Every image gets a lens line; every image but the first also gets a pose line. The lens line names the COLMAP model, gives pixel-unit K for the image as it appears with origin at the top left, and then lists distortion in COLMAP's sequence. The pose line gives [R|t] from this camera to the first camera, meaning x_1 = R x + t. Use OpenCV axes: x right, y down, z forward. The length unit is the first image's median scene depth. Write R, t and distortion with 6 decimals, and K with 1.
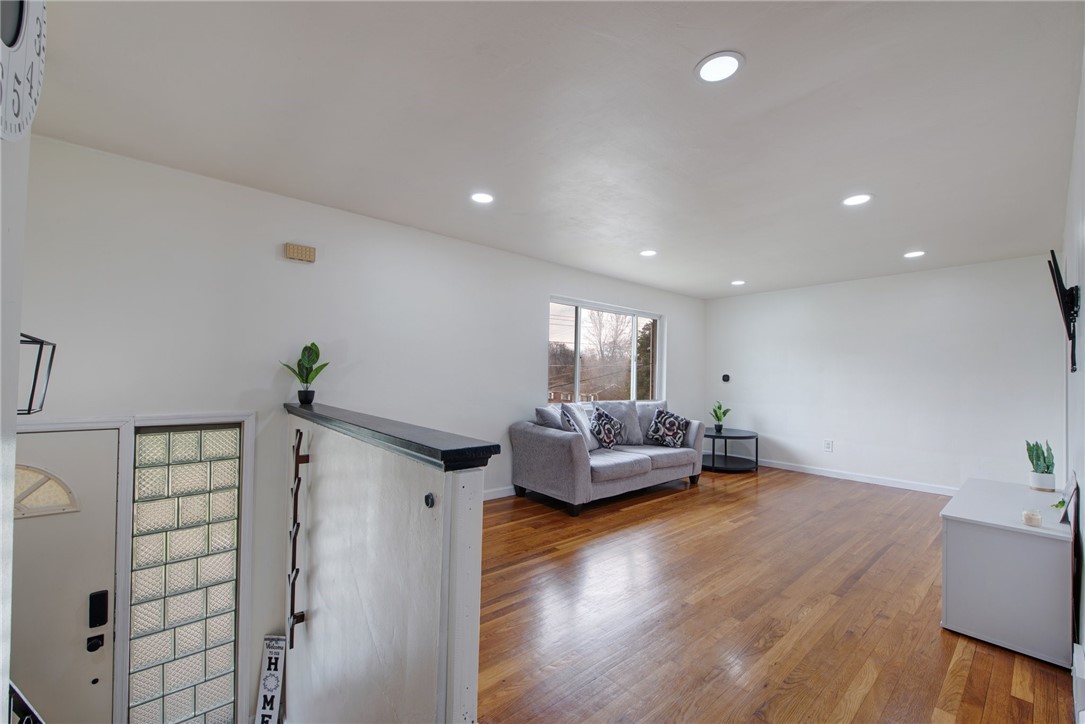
lens RADIAL K [[428.5, 0, 539.0], [0, 428.5, 372.1], [0, 0, 1]] dist [-0.007437, -0.000631]
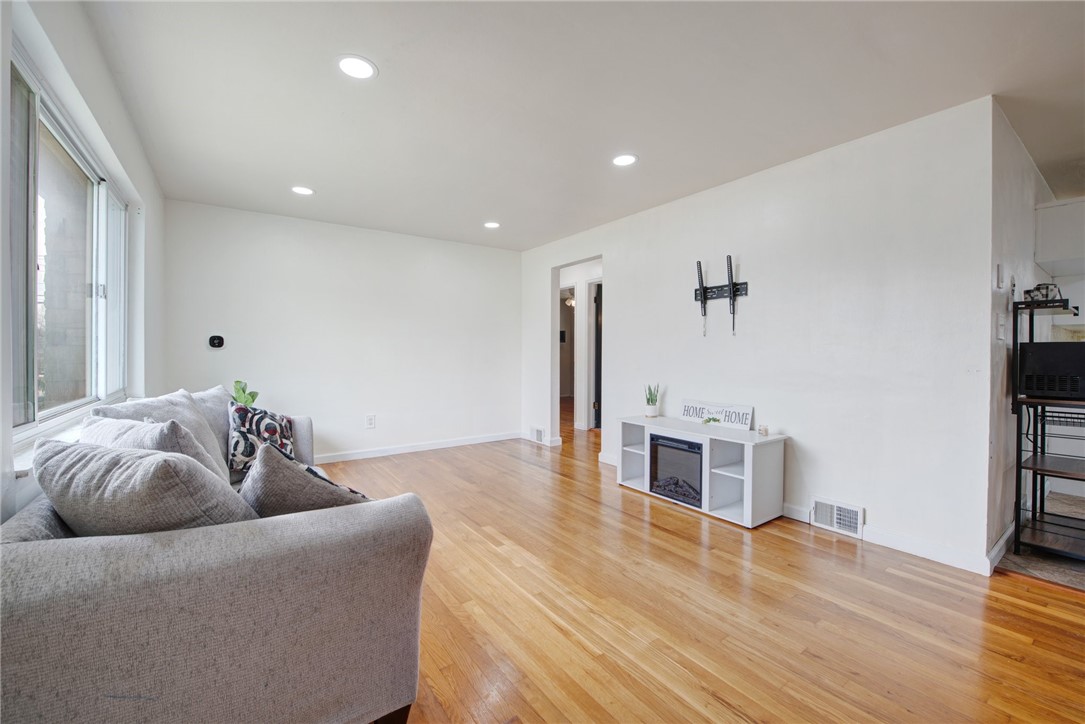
lens RADIAL K [[443.1, 0, 547.9], [0, 443.1, 357.0], [0, 0, 1]] dist [-0.013181, -0.000230]
pose [[0.072687, -0.028968, 0.996934, -0.245216], [-0.009922, 0.999508, 0.029766, 0.021825], [-0.997305, -0.012056, 0.072364, 0.854001]]
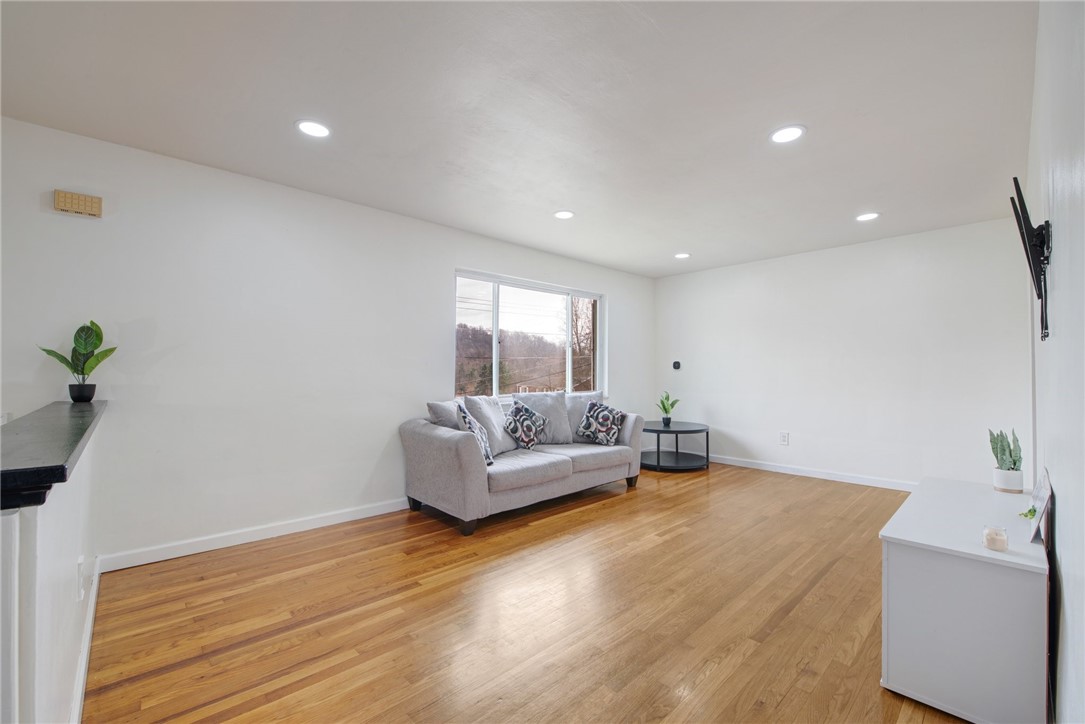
lens RADIAL K [[444.7, 0, 541.5], [0, 444.7, 366.7], [0, 0, 1]] dist [-0.016154, -0.000726]
pose [[0.998436, -0.015933, 0.053592, 0.182041], [0.015857, 0.999873, 0.001829, 0.018931], [-0.053615, -0.000977, 0.998561, 0.153328]]
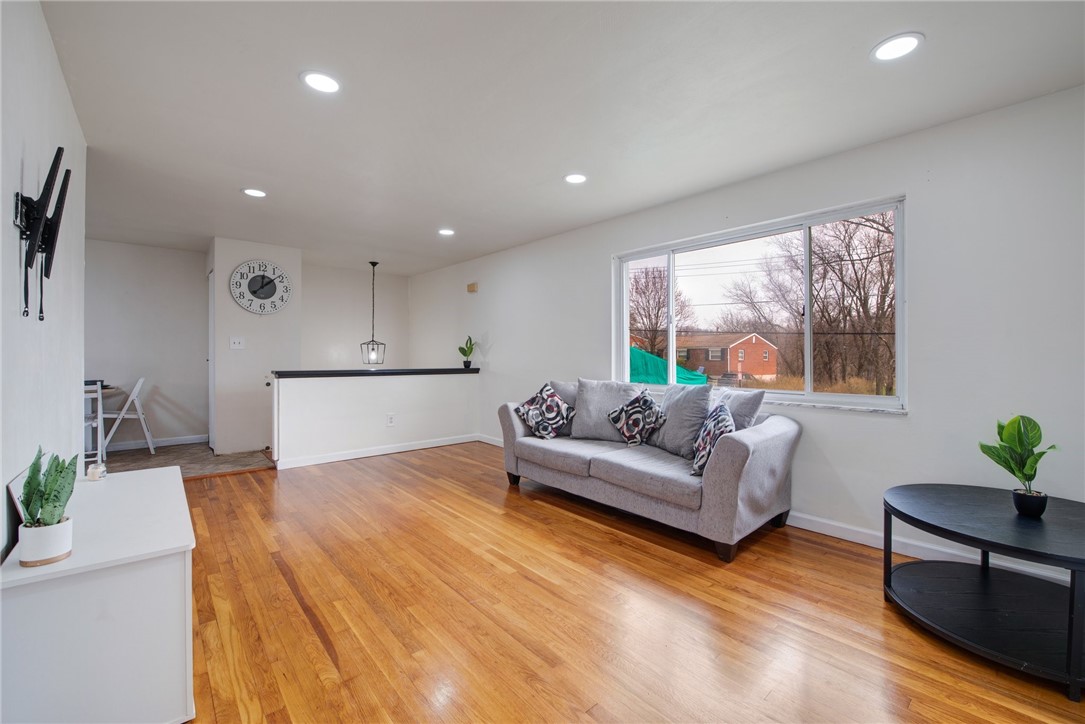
lens RADIAL K [[443.1, 0, 547.9], [0, 443.1, 357.0], [0, 0, 1]] dist [-0.013181, -0.000230]
pose [[0.032454, -0.014156, -0.999373, 1.152487], [0.008335, 0.999869, -0.013892, 0.045975], [0.999438, -0.007879, 0.032567, 1.049021]]
